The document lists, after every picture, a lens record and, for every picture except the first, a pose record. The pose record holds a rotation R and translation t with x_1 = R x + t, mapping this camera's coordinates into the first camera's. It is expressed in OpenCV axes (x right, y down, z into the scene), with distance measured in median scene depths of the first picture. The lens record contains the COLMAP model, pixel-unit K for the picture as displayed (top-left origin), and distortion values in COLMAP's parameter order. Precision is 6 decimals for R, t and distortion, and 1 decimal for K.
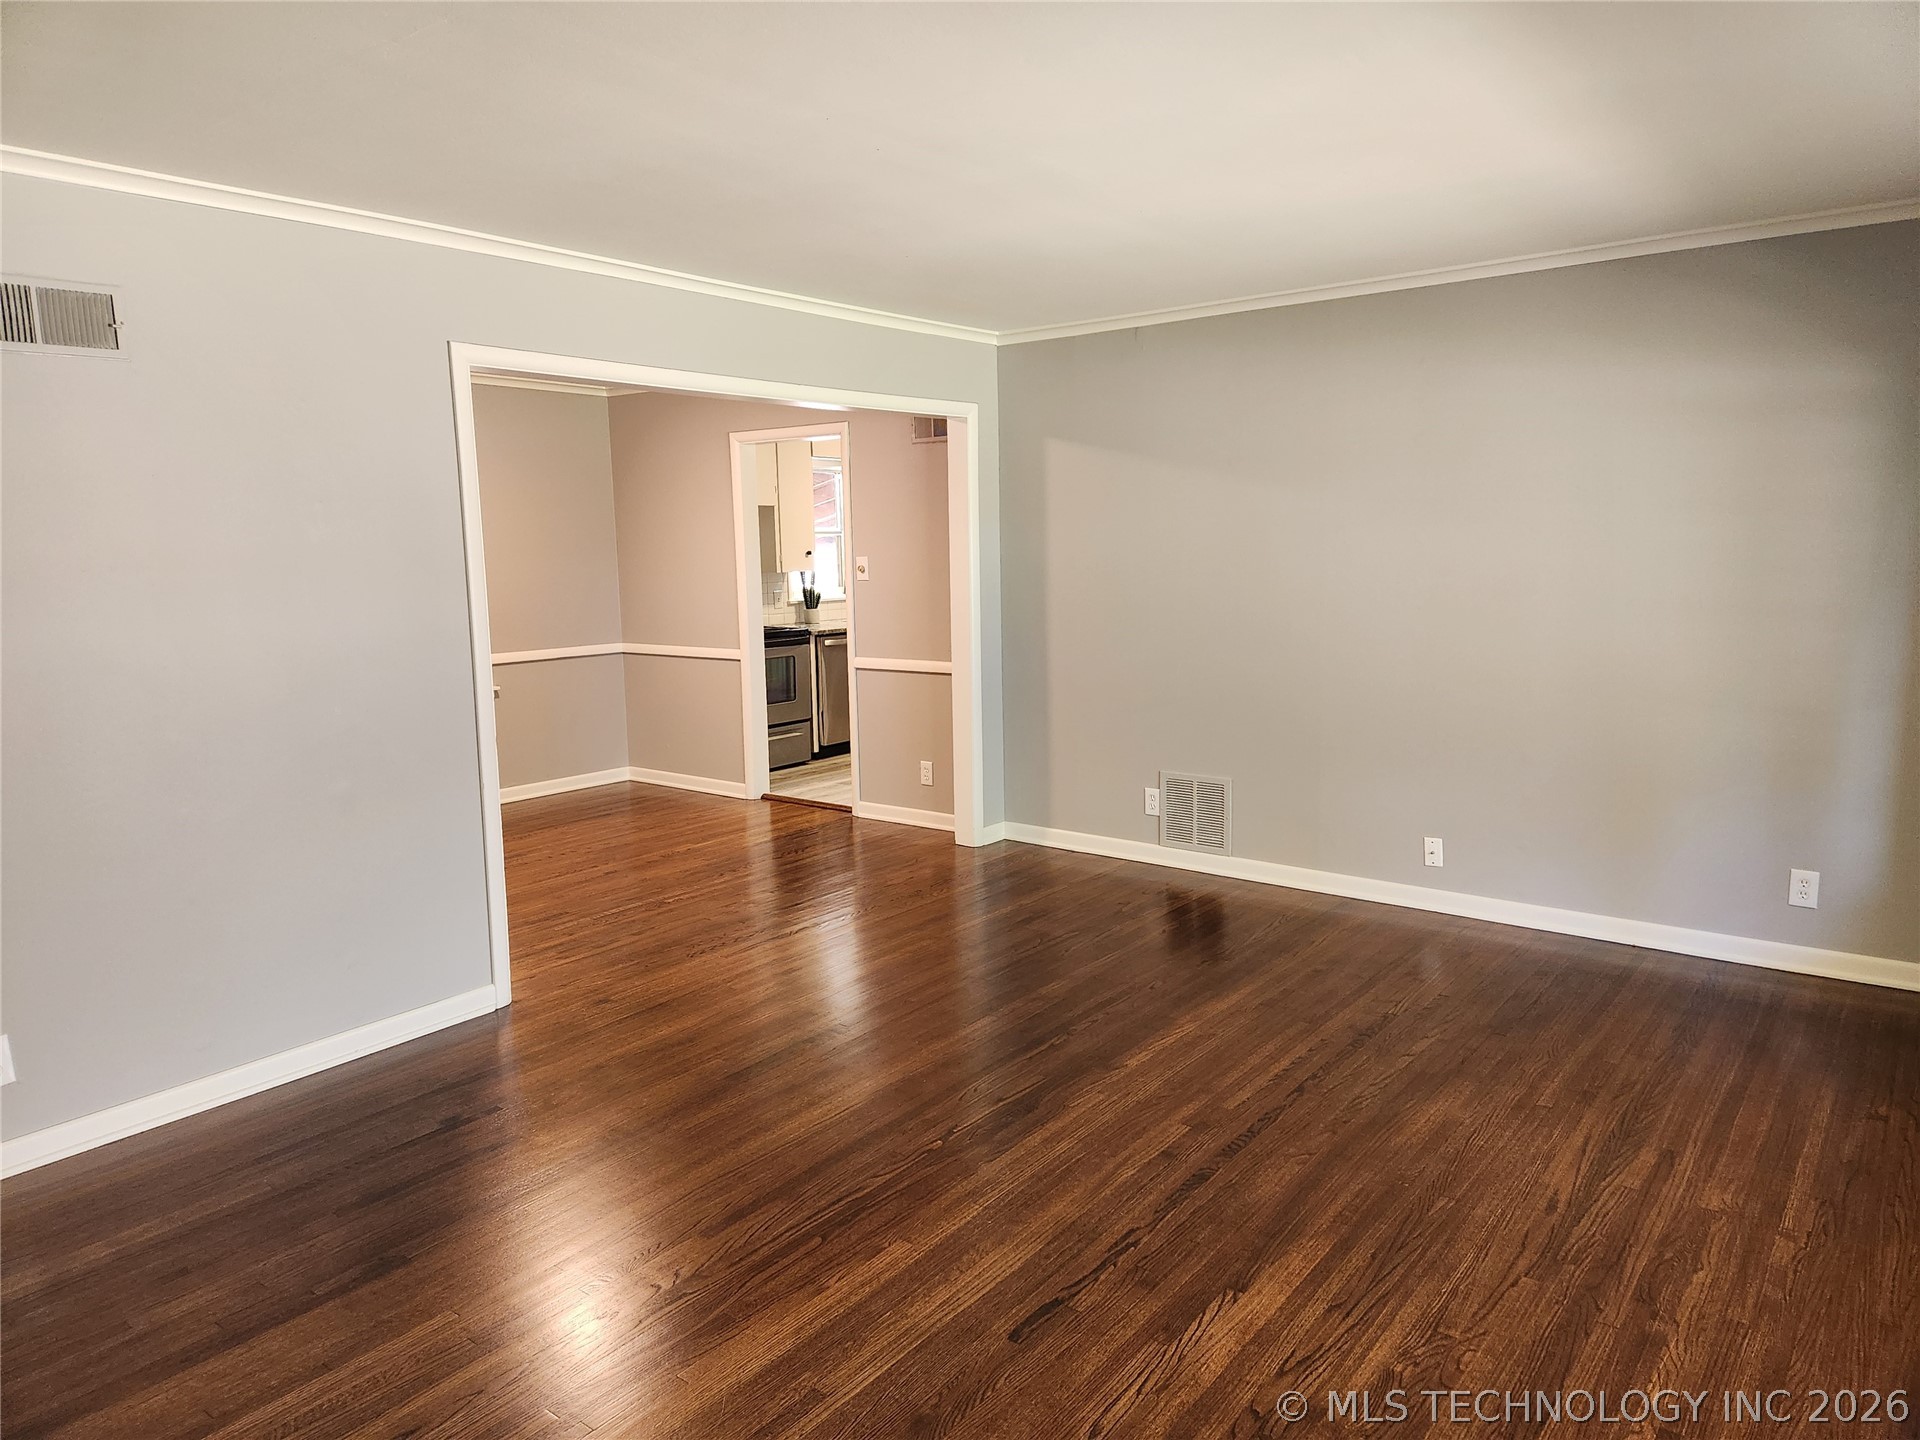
lens RADIAL K [[1271.6, 0, 981.1], [0, 1271.6, 713.8], [0, 0, 1]] dist [0.081239, -0.064425]
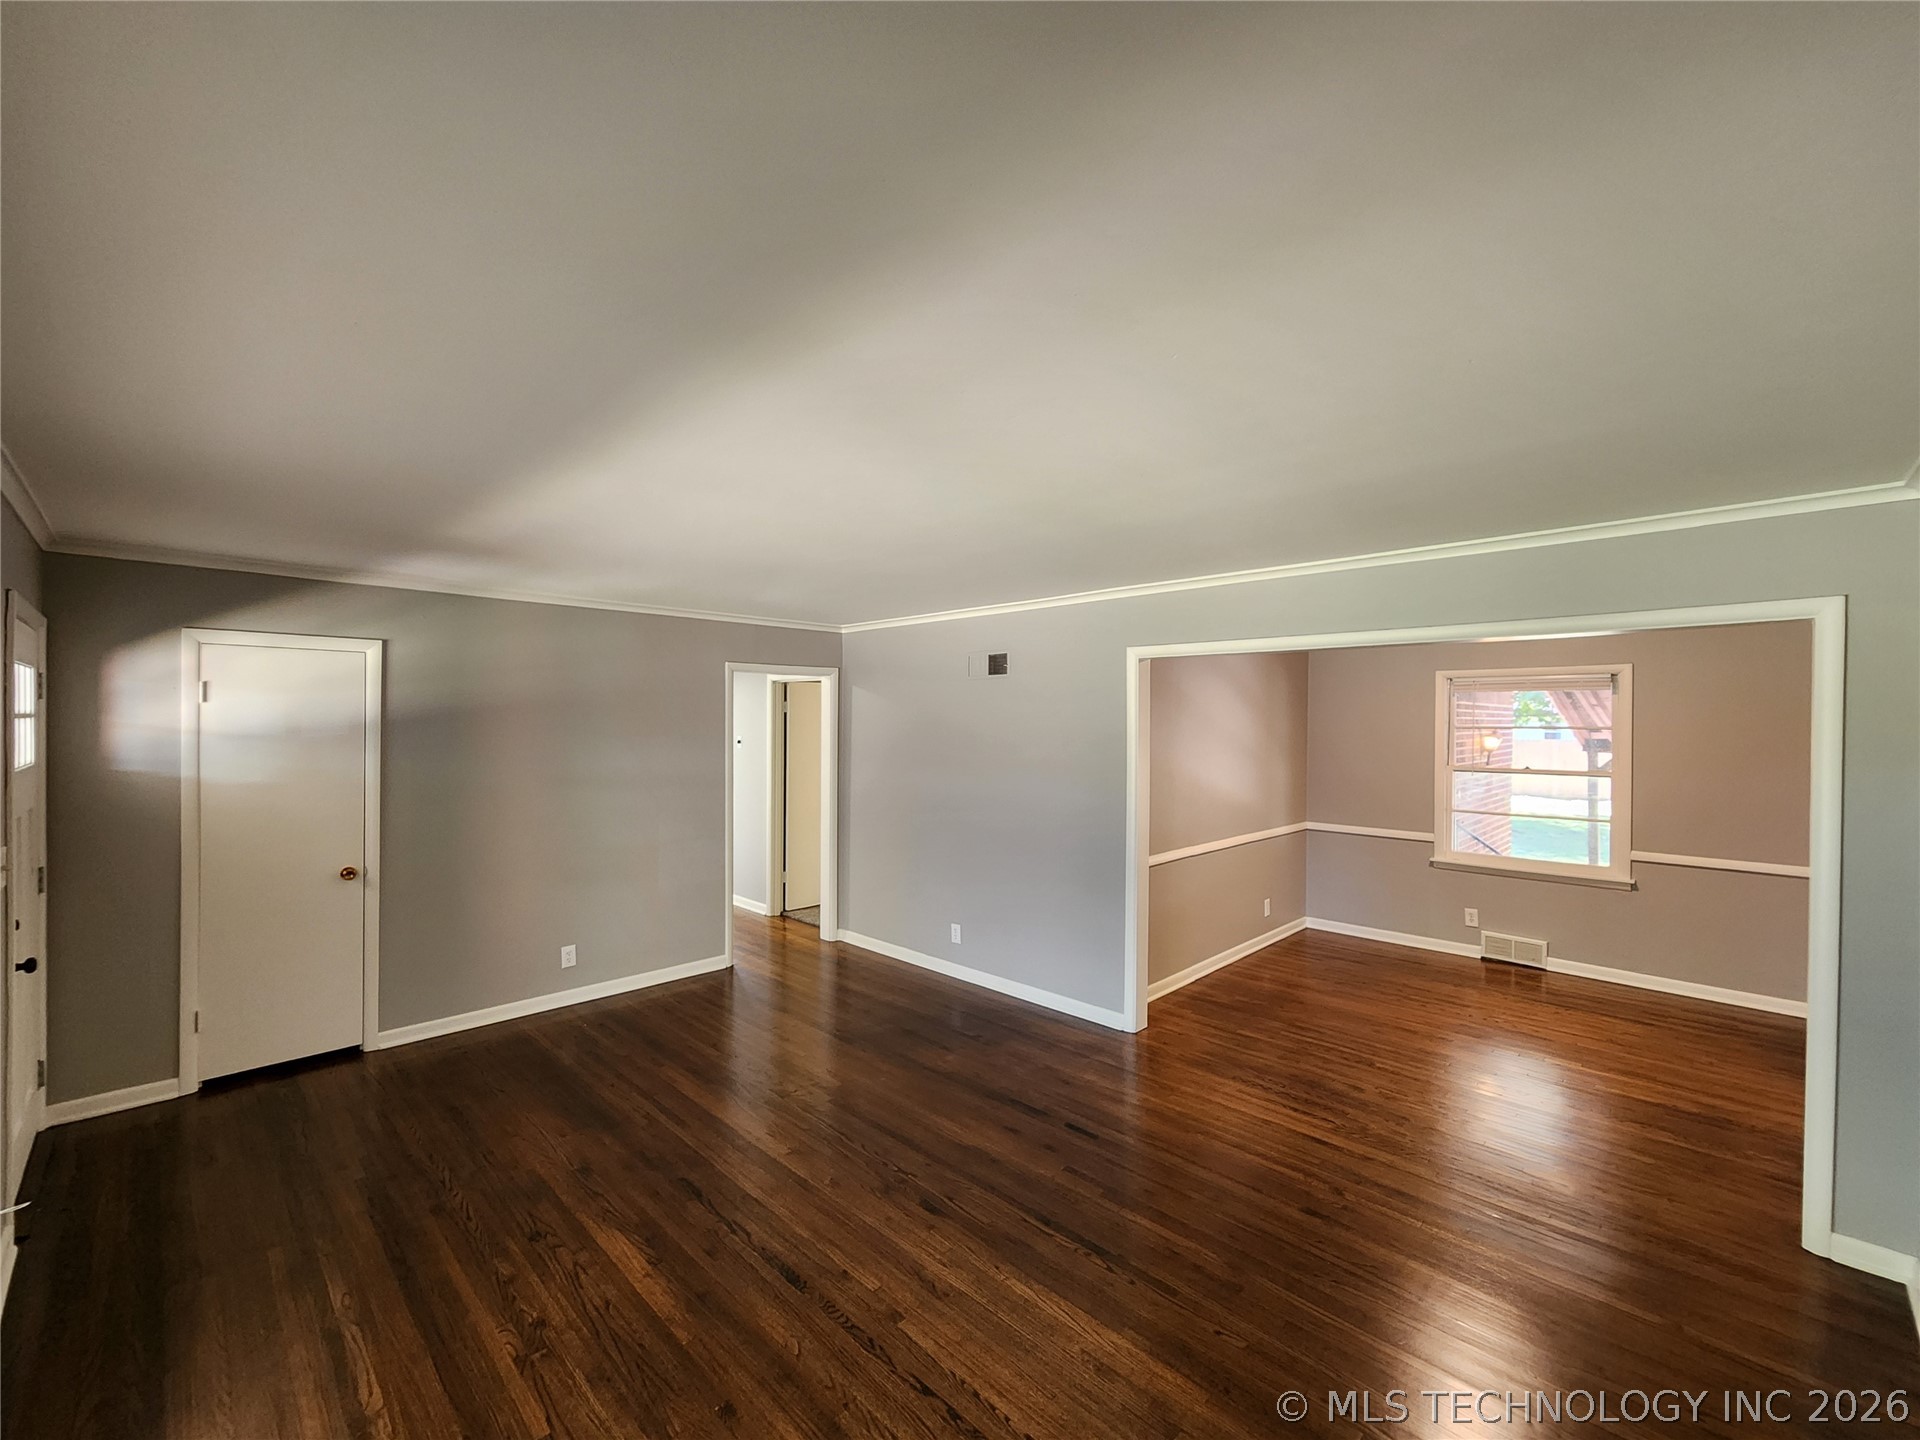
lens RADIAL K [[778.0, 0, 952.3], [0, 778.0, 718.5], [0, 0, 1]] dist [-0.000572, -0.000062]
pose [[-0.119993, 0.016788, -0.992633, 0.496999], [-0.135649, 0.990202, 0.033144, -0.135125], [0.983464, 0.138627, -0.116540, 0.627906]]
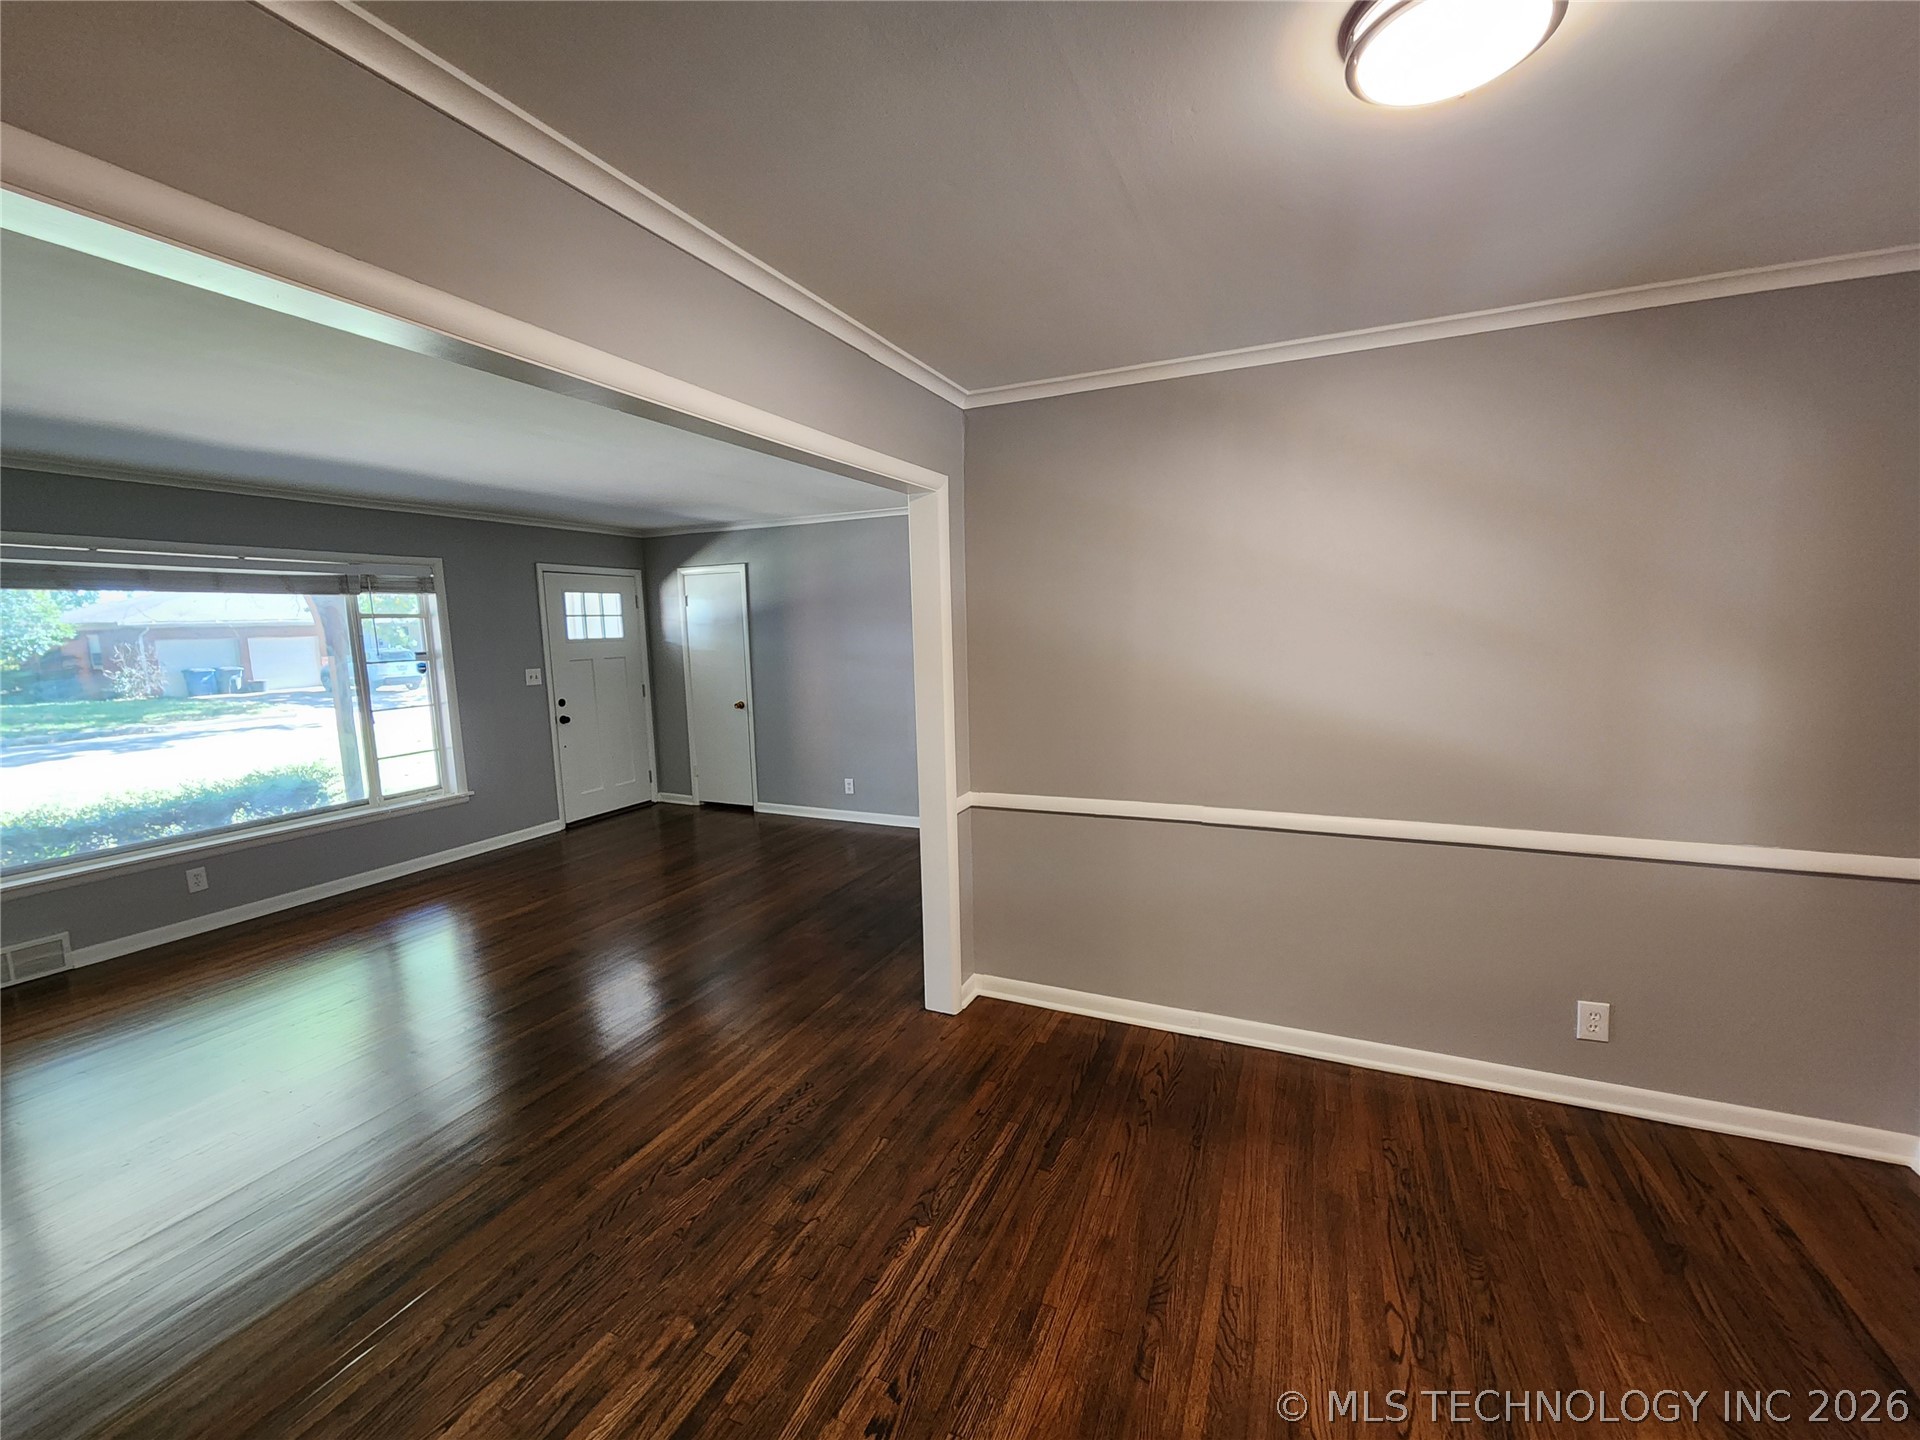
lens RADIAL K [[787.1, 0, 960.0], [0, 787.1, 720.0], [0, 0, 1]] dist [-0.007746, -0.000311]
pose [[-0.968911, 0.073593, -0.236209, -0.178403], [0.011282, 0.966884, 0.254966, -0.180283], [0.247150, 0.244375, -0.937655, 1.250631]]
